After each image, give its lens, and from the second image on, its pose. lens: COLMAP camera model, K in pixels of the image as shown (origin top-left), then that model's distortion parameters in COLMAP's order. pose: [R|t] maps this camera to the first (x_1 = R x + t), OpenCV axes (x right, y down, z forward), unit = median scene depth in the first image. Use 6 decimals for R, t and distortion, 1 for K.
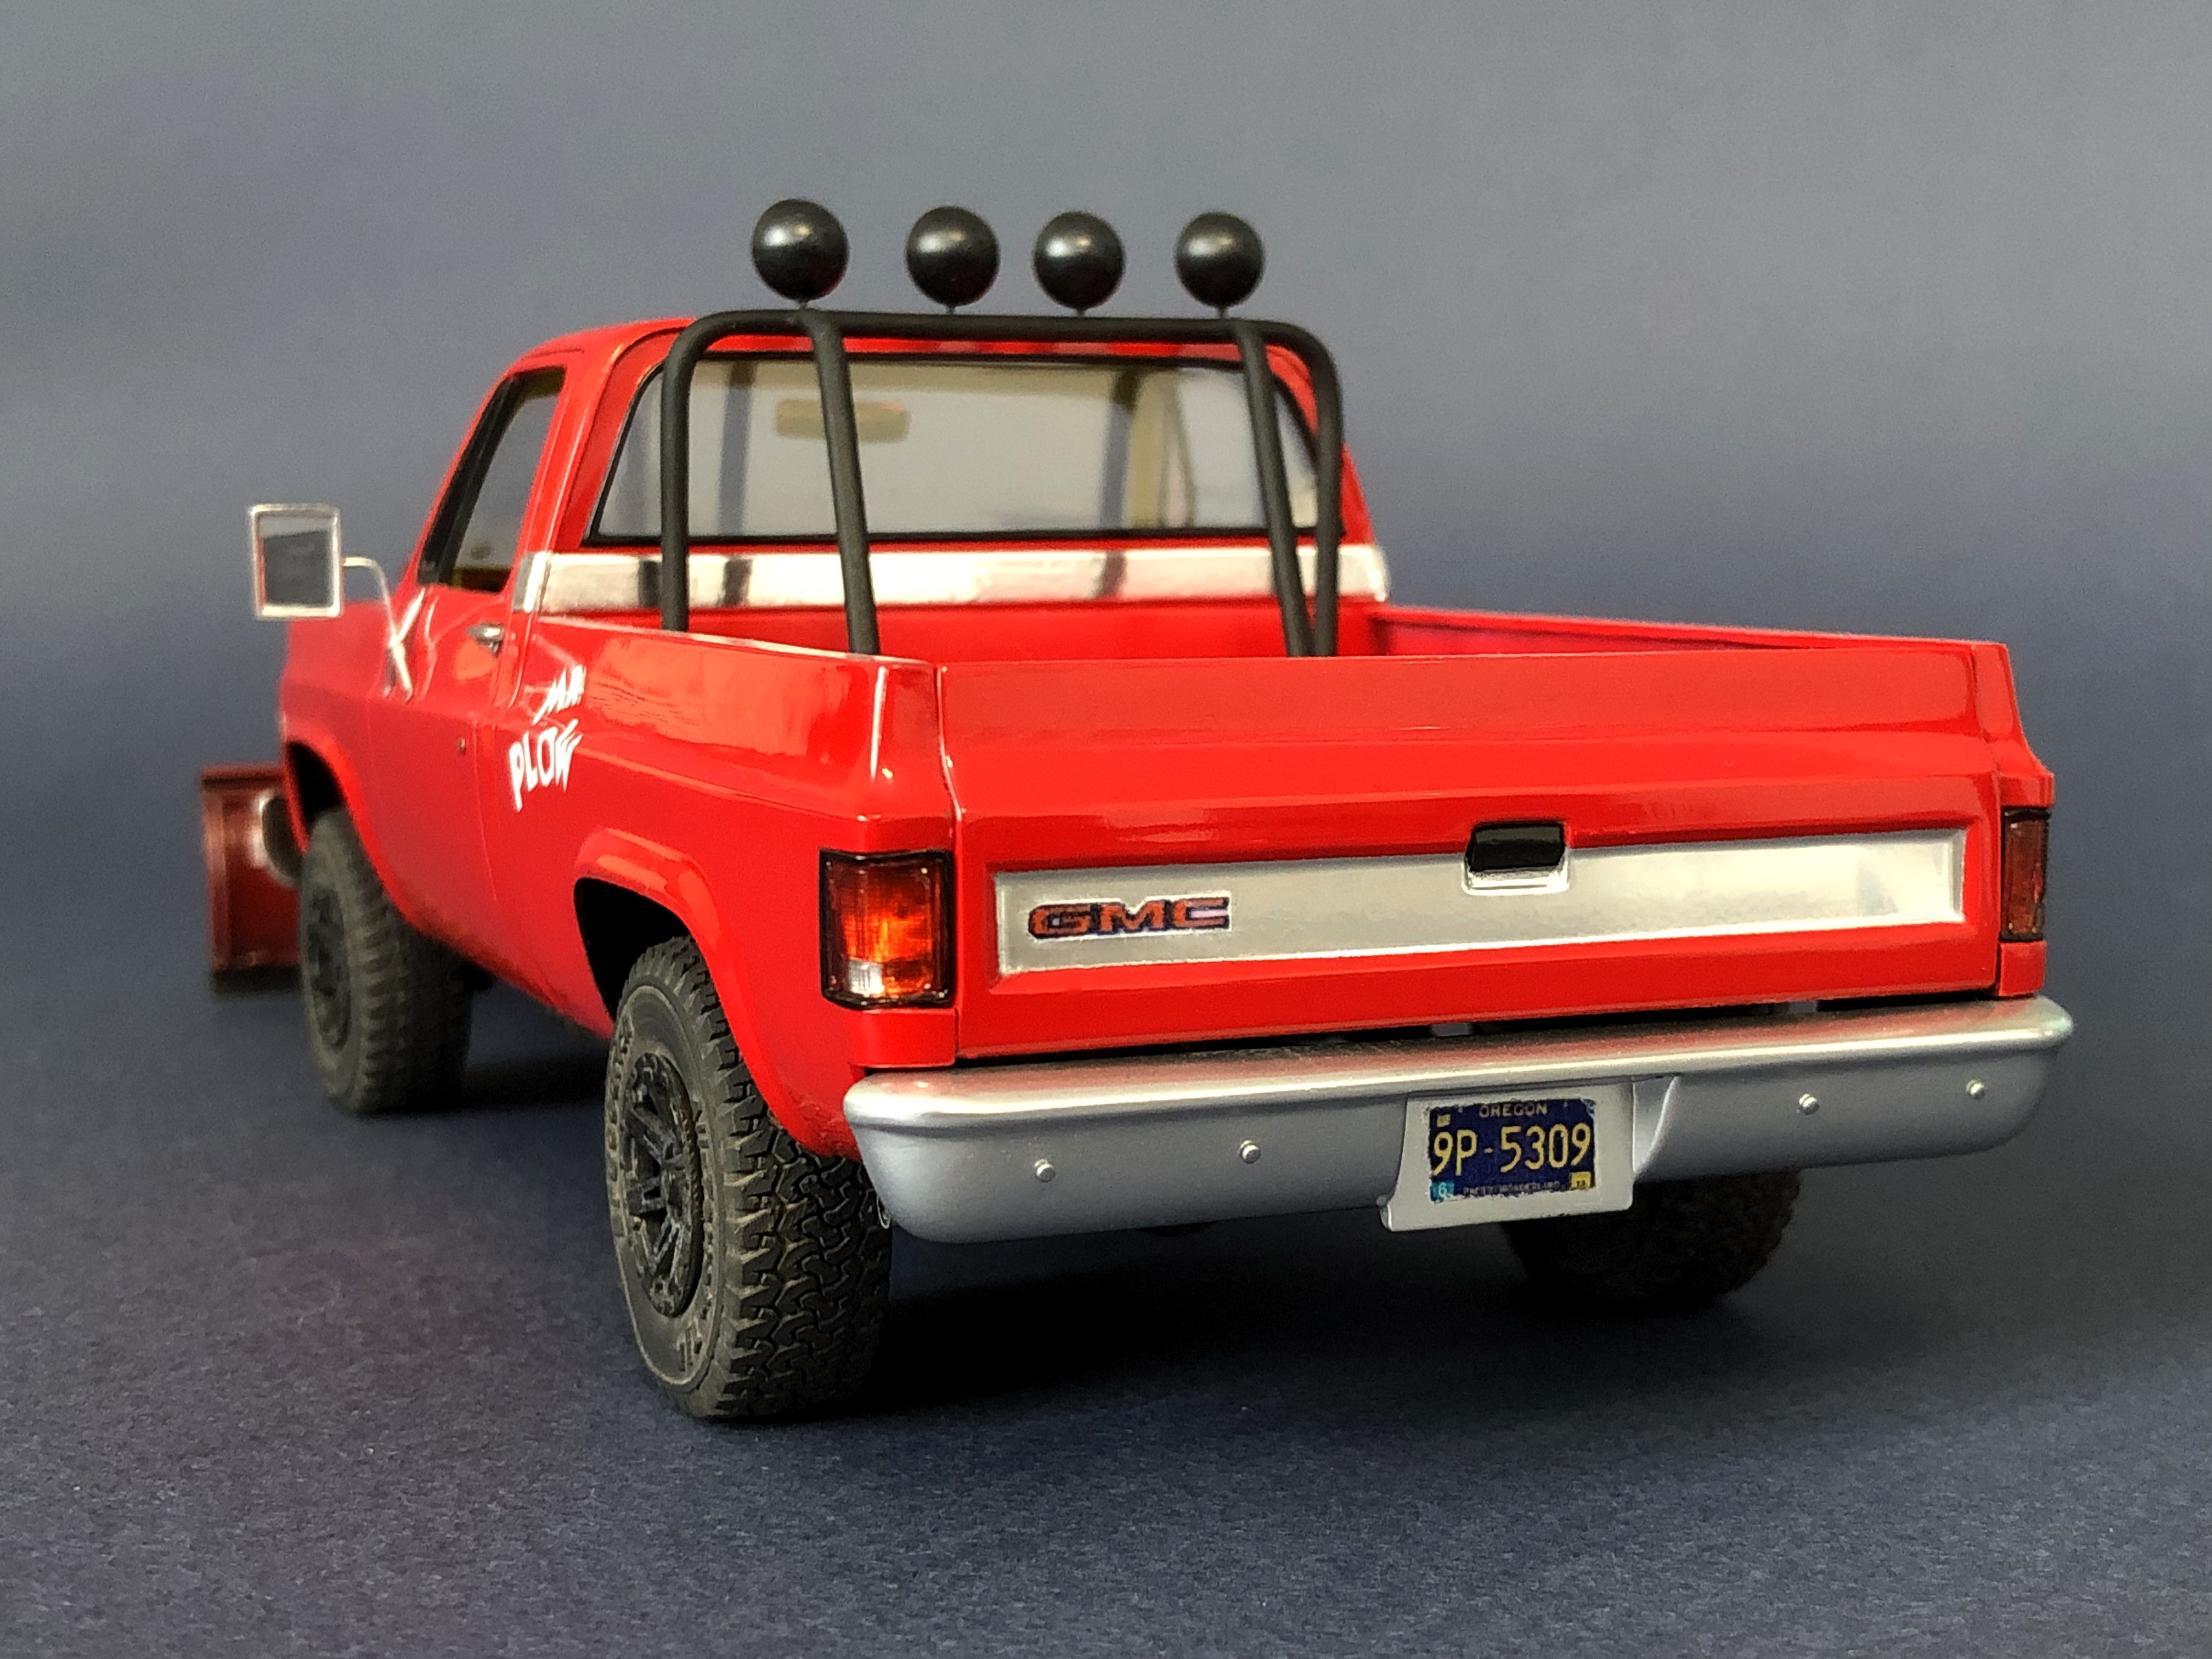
lens RADIAL K [[3049.1, 0, 1105.1], [0, 3049.1, 893.6], [0, 0, 1]] dist [-0.014930, -0.130717]
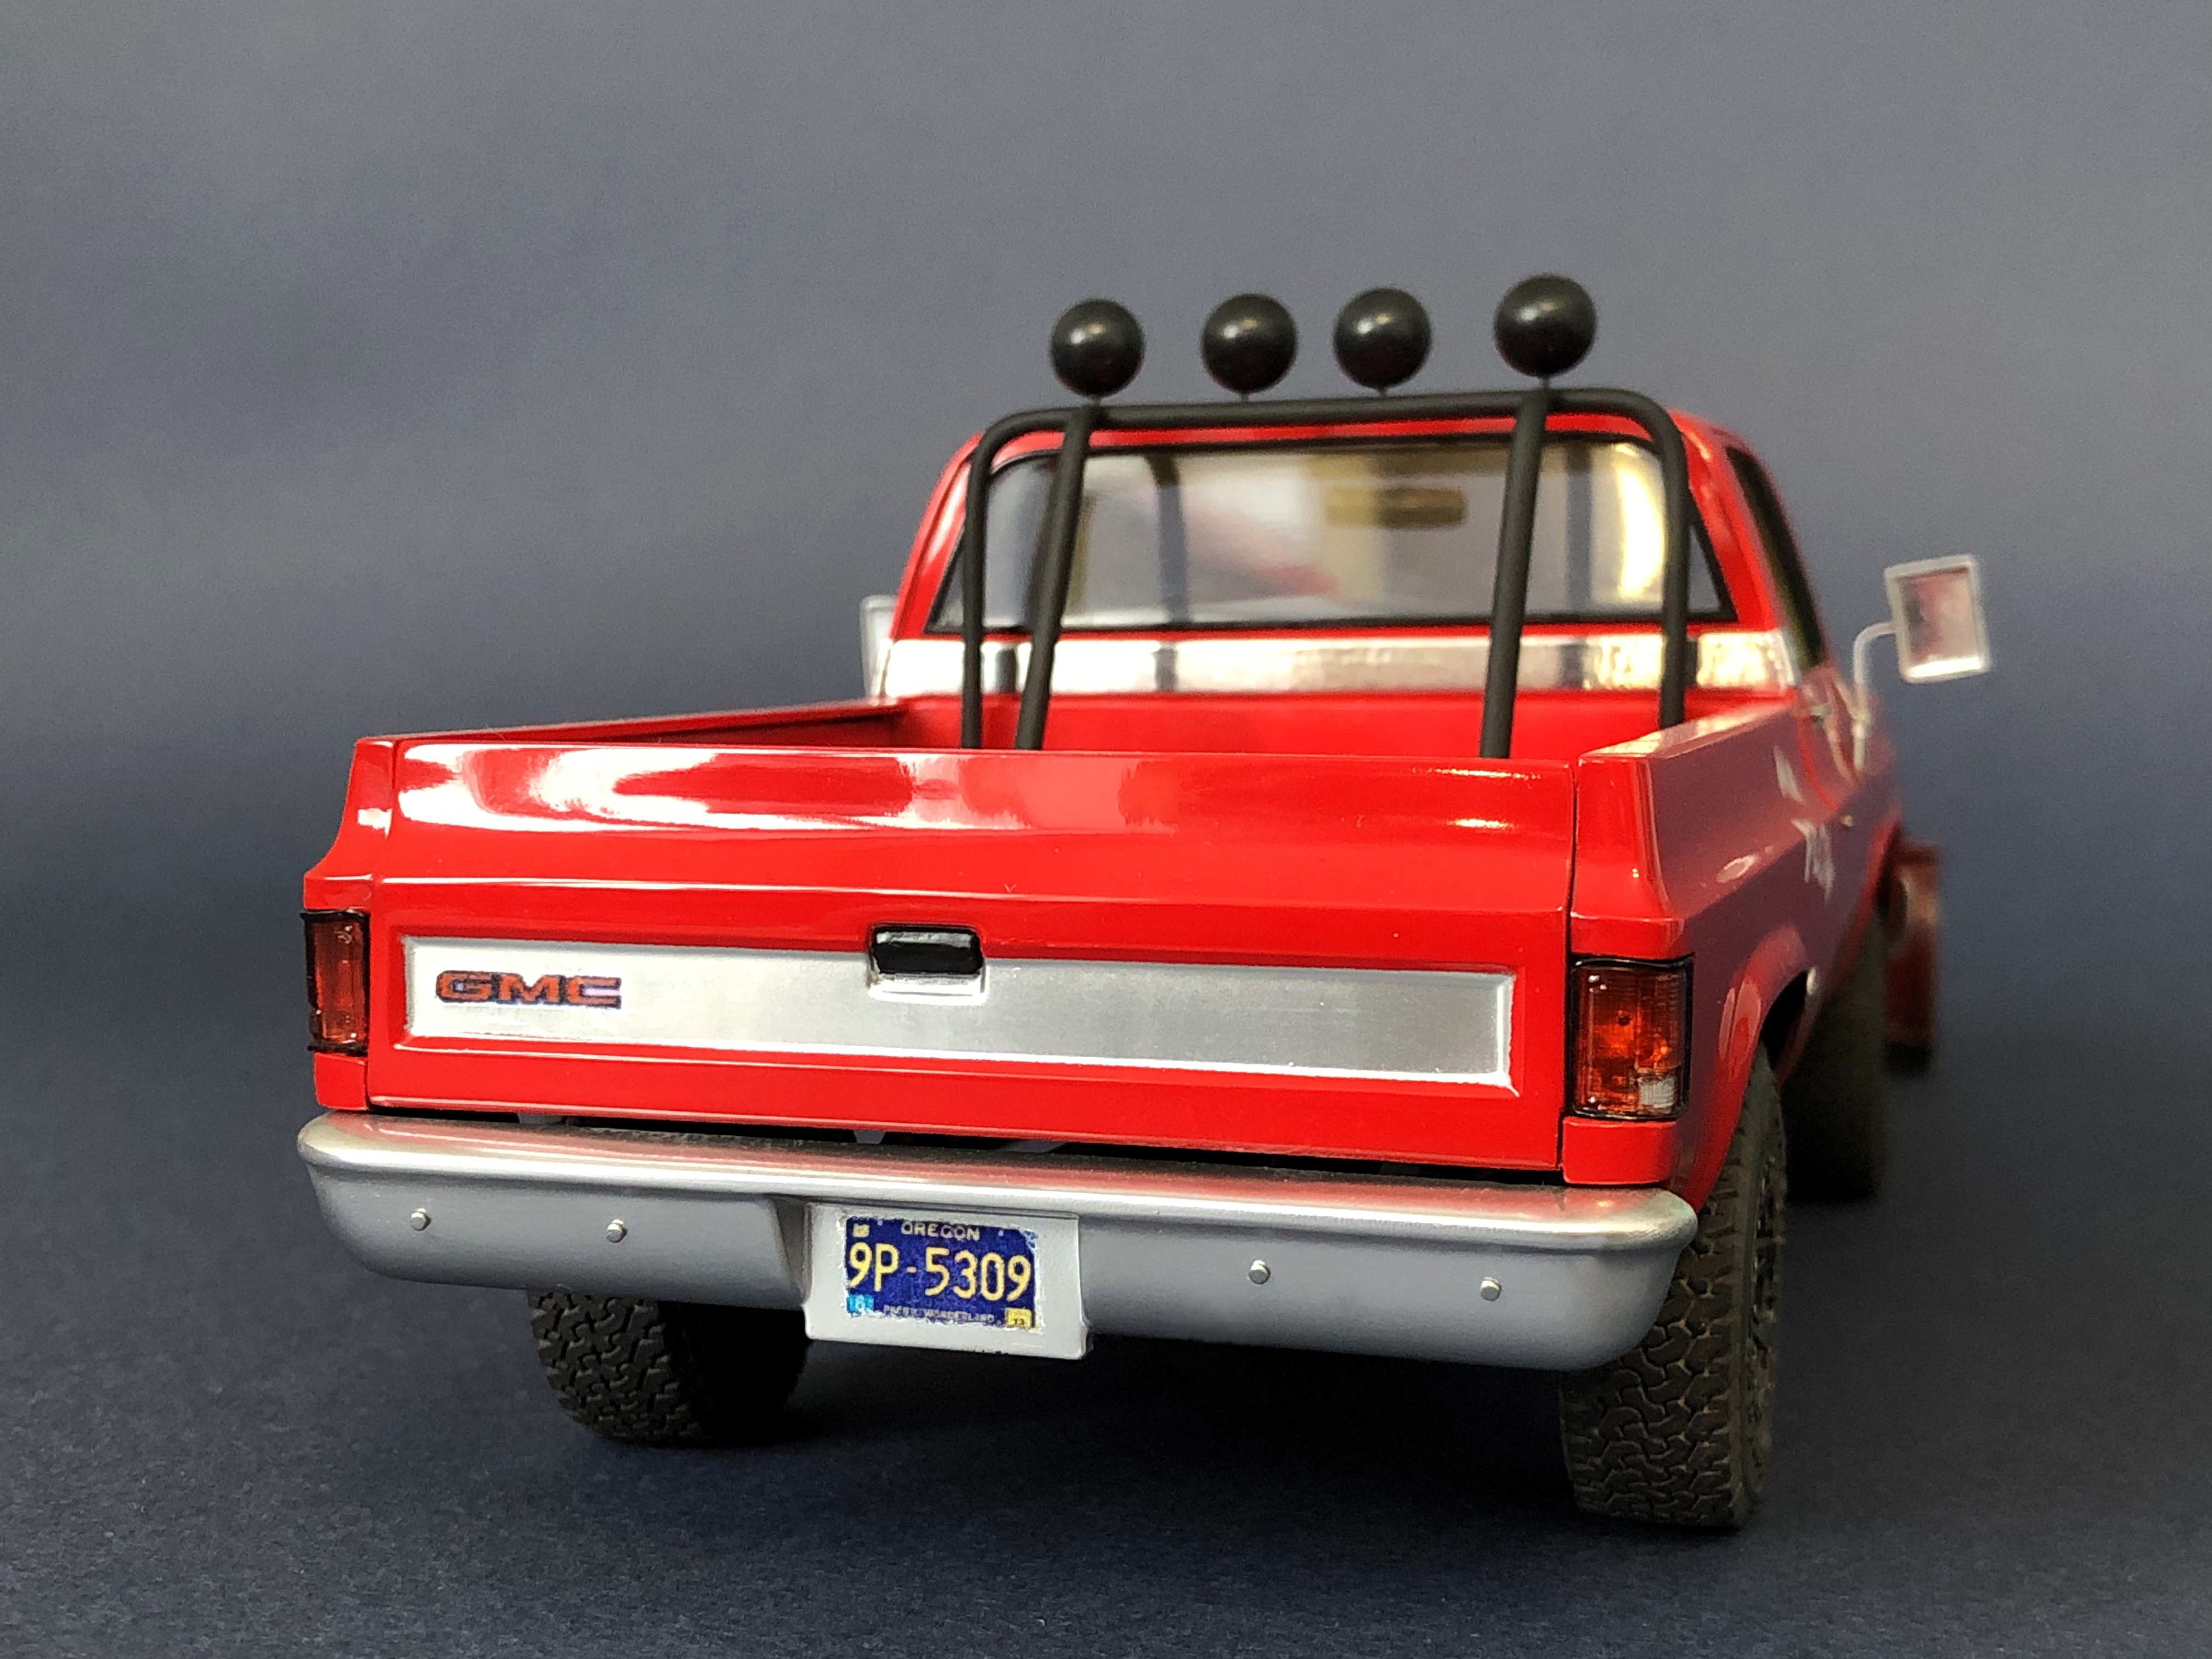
lens RADIAL K [[3078.6, 0, 1106.0], [0, 3078.6, 829.5], [0, 0, 1]] dist [-0.014628, -0.044026]
pose [[0.767551, 0.041568, -0.639639, 0.775592], [-0.073179, 0.997053, -0.023018, -0.034439], [0.636797, 0.064476, 0.768331, 0.293585]]
